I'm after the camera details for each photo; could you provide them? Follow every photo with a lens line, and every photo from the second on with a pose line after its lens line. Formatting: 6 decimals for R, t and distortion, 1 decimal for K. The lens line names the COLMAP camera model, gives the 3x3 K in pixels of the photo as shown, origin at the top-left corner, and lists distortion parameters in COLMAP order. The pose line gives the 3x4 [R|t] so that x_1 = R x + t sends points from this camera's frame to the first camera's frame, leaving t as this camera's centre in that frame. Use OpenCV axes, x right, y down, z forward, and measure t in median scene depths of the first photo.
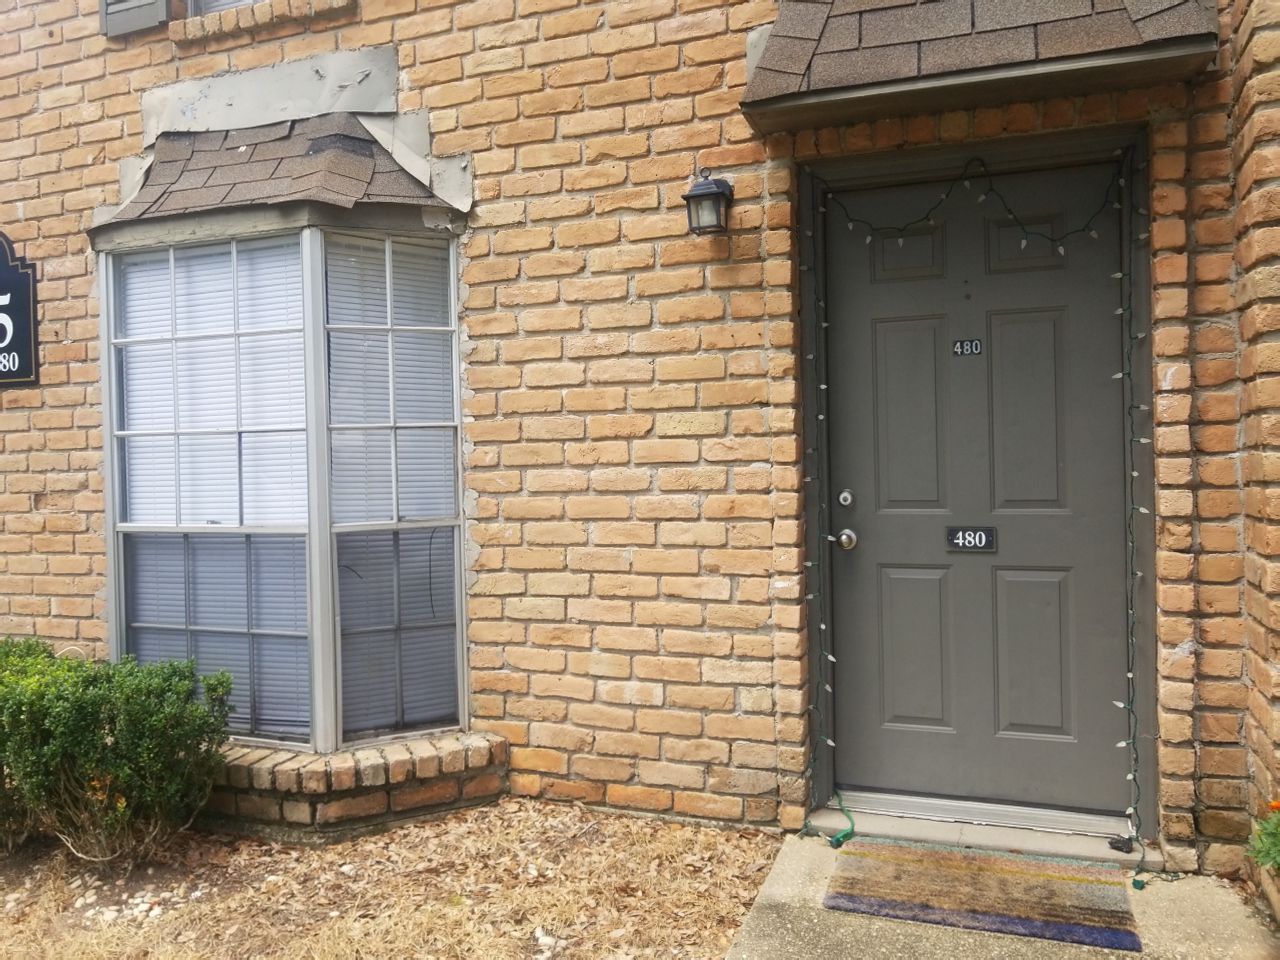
lens RADIAL K [[940.6, 0, 630.2], [0, 940.6, 474.8], [0, 0, 1]] dist [0.009518, -0.010970]
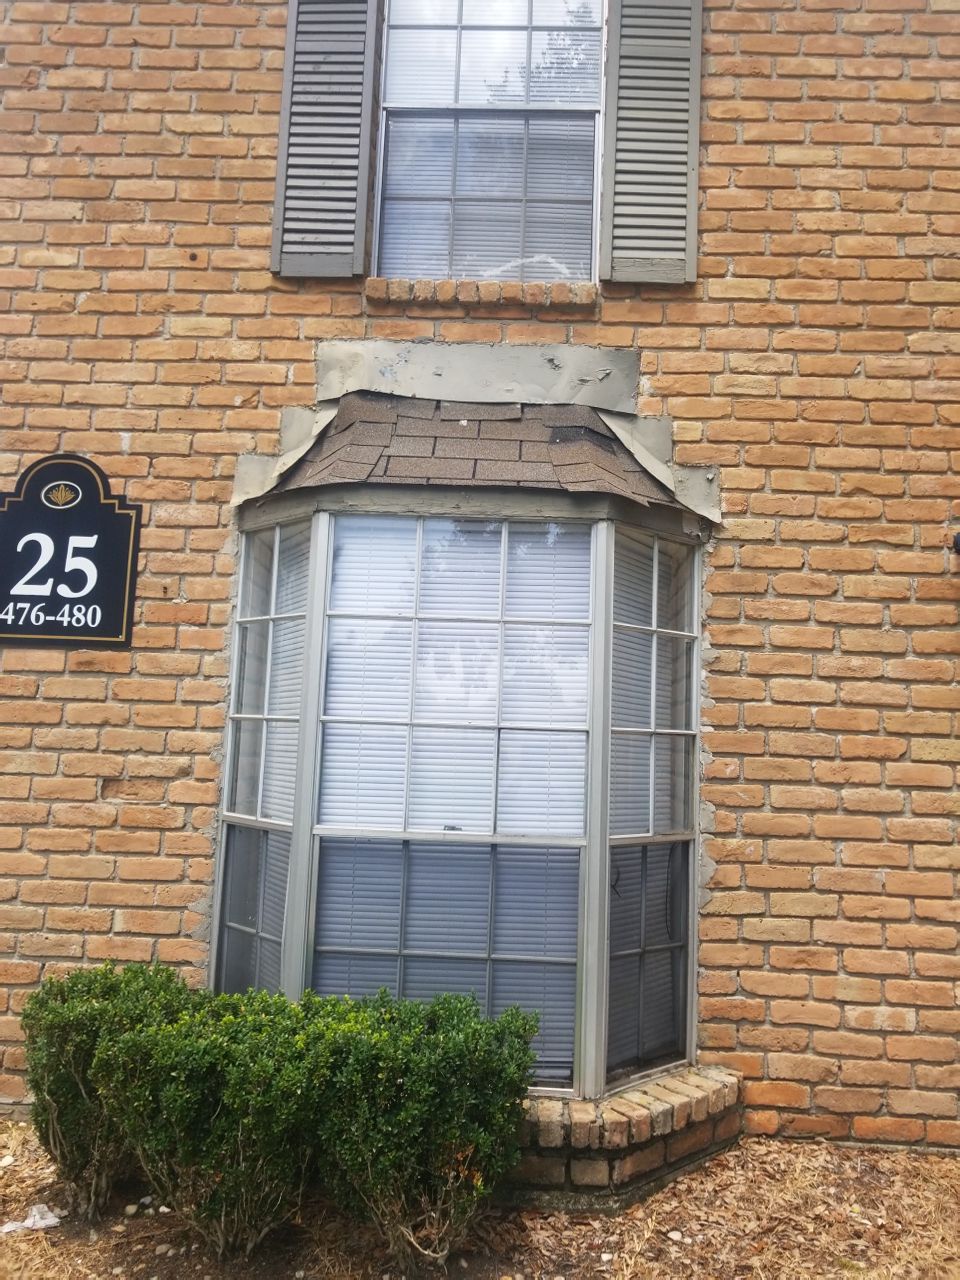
lens RADIAL K [[940.6, 0, 478.2], [0, 940.6, 642.8], [0, 0, 1]] dist [0.009518, -0.010970]
pose [[0.949880, 0.090553, 0.299214, -0.705770], [-0.052063, 0.989585, -0.134204, -0.004330], [-0.308250, 0.111899, 0.944701, 0.143244]]
